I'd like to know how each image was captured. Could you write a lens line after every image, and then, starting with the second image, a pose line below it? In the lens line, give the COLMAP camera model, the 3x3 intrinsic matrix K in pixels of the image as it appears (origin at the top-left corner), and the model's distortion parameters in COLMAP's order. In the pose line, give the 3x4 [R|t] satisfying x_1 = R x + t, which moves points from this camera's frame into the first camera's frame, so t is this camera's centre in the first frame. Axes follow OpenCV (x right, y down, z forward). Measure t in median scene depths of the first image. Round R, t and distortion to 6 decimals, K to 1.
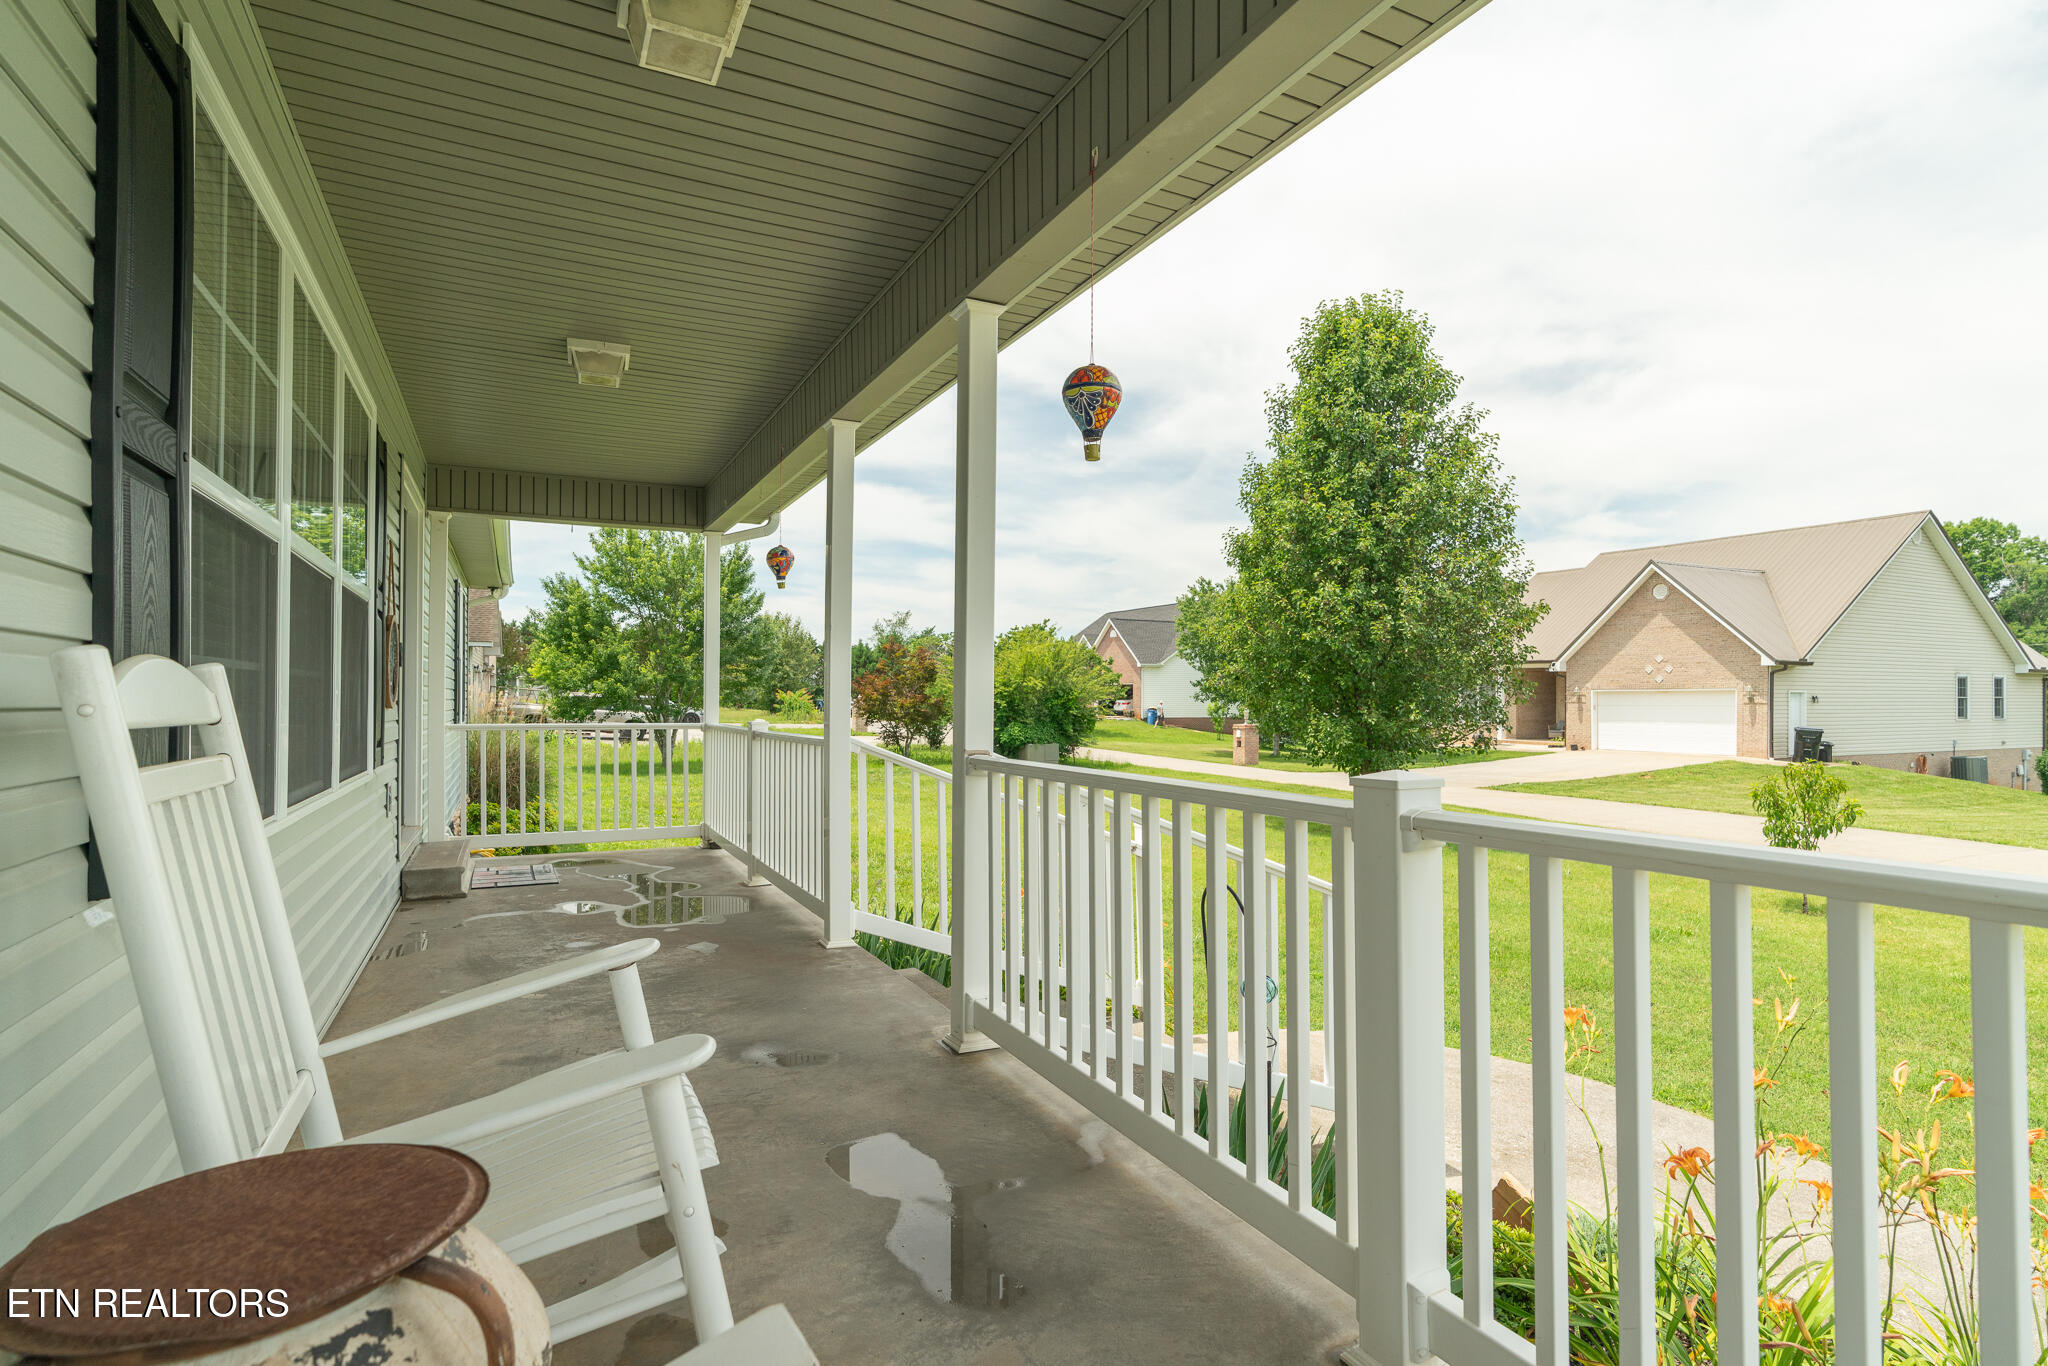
lens RADIAL K [[998.3, 0, 1015.6], [0, 998.3, 681.2], [0, 0, 1]] dist [-0.000260, -0.000459]
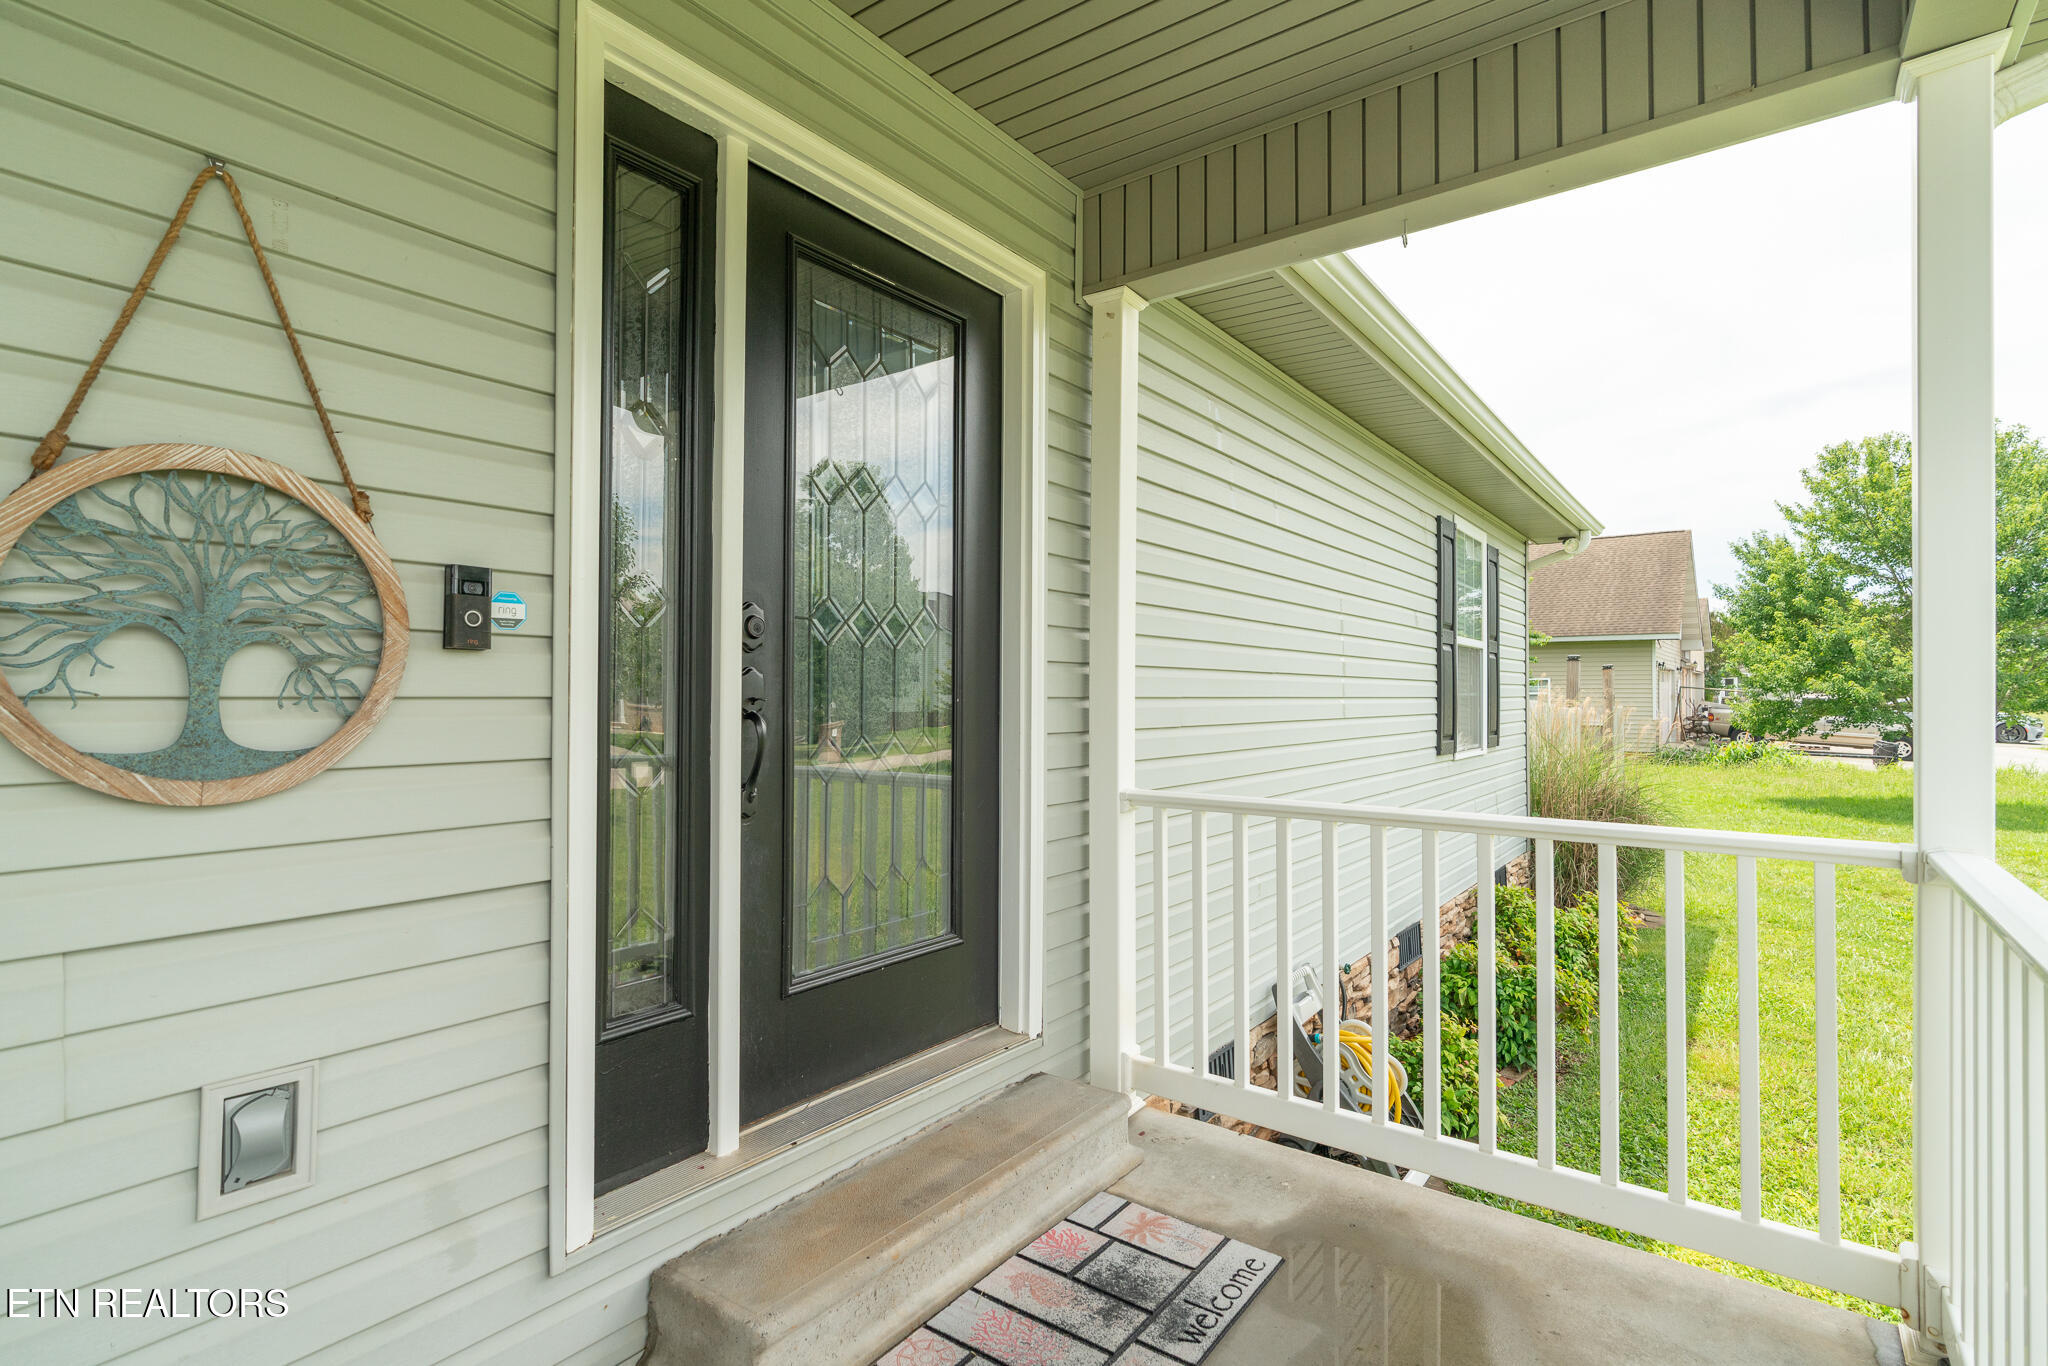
lens RADIAL K [[998.3, 0, 1032.2], [0, 998.3, 679.2], [0, 0, 1]] dist [-0.000260, -0.000459]
pose [[0.455196, -0.013682, -0.890286, -0.049309], [0.010360, 0.999896, -0.010070, 0.001513], [0.890331, -0.004640, 0.455290, 0.196201]]
